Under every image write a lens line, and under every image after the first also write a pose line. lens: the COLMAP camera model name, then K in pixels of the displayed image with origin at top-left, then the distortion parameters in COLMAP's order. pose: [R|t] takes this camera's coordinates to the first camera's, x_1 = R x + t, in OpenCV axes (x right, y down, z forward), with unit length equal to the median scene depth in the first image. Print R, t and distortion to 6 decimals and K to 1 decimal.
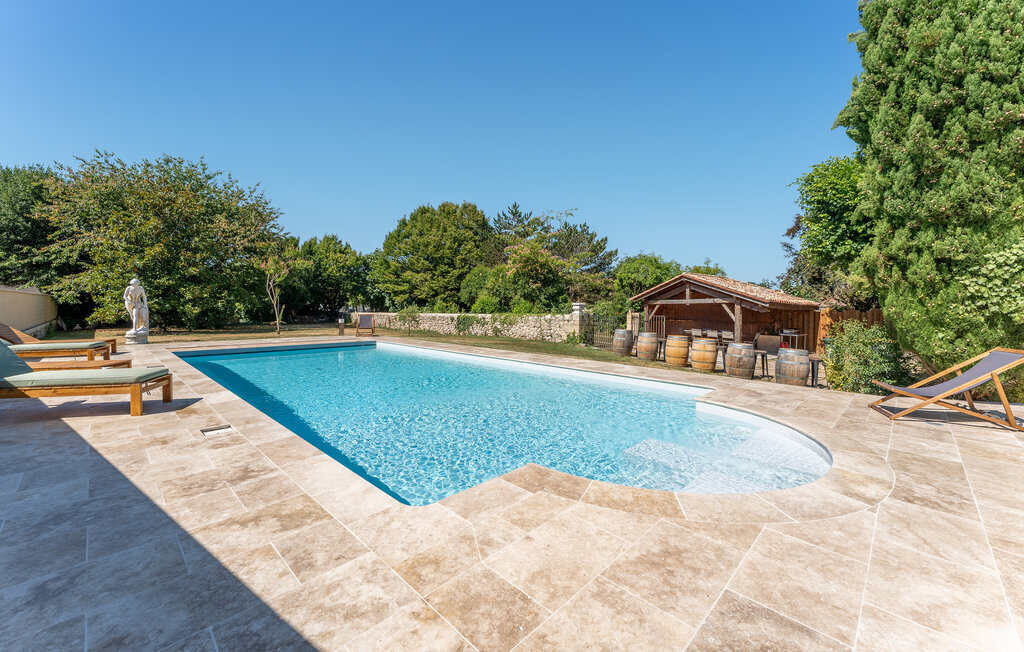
lens RADIAL K [[409.3, 0, 513.0], [0, 409.3, 310.8], [0, 0, 1]] dist [0.000293, 0.000155]
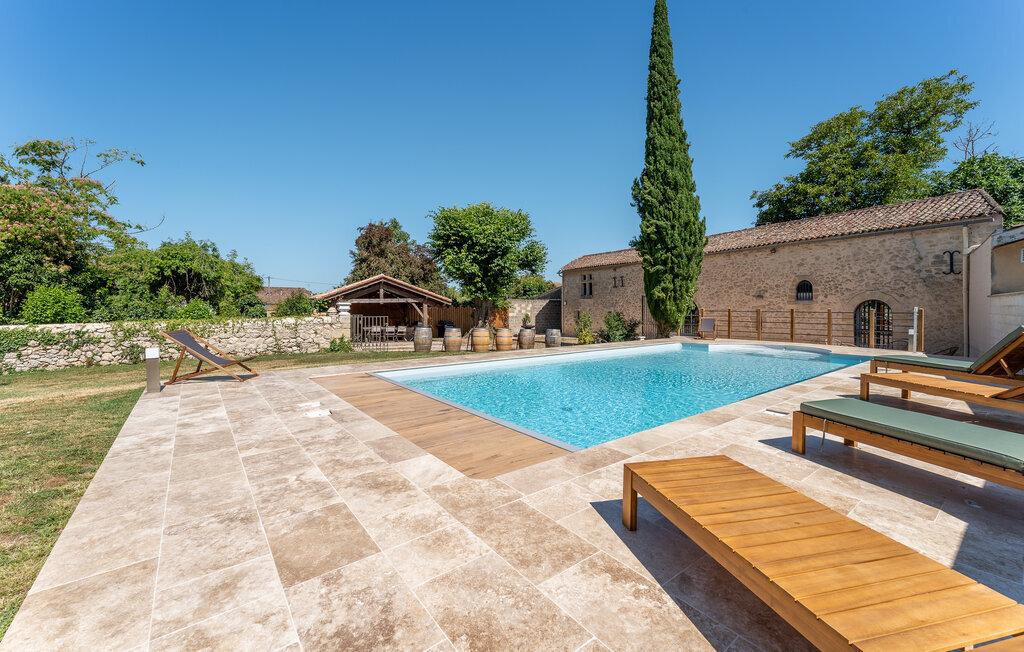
lens RADIAL K [[409.3, 0, 513.0], [0, 409.3, 310.8], [0, 0, 1]] dist [0.000293, 0.000155]
pose [[0.140157, -0.022917, 0.989864, -0.607387], [0.013684, 0.999681, 0.021207, -0.014528], [-0.990035, 0.010573, 0.140426, 0.499797]]
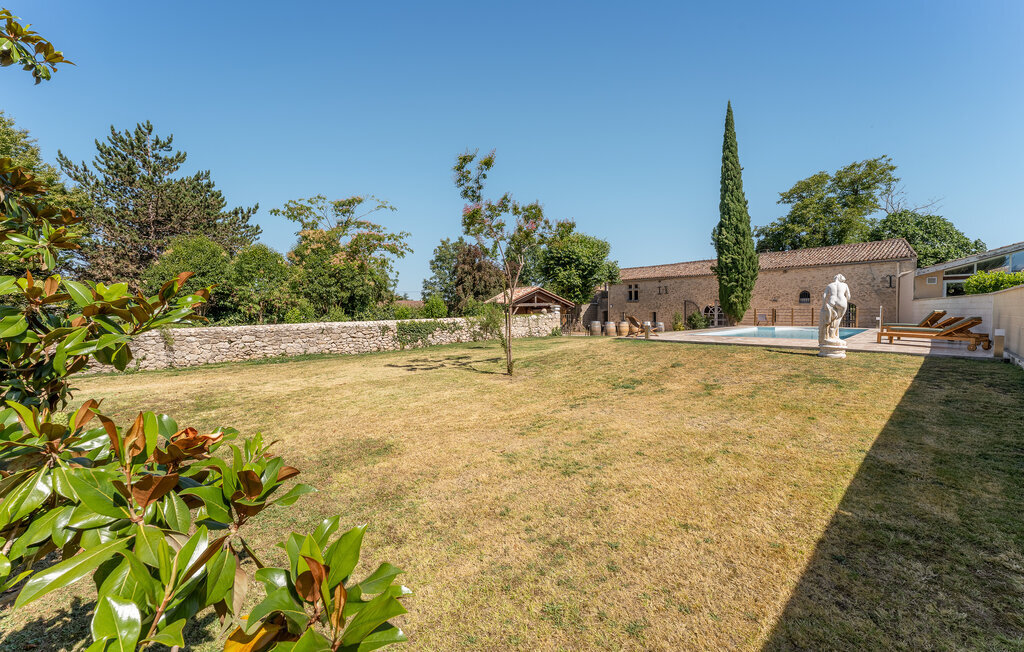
lens RADIAL K [[408.2, 0, 512.0], [0, 408.2, 326.0], [0, 0, 1]] dist [-0.000865, -0.000127]
pose [[0.019212, -0.050153, 0.998557, -1.155244], [0.019141, 0.998576, 0.049786, -0.020499], [-0.999632, 0.018157, 0.020144, 1.061856]]
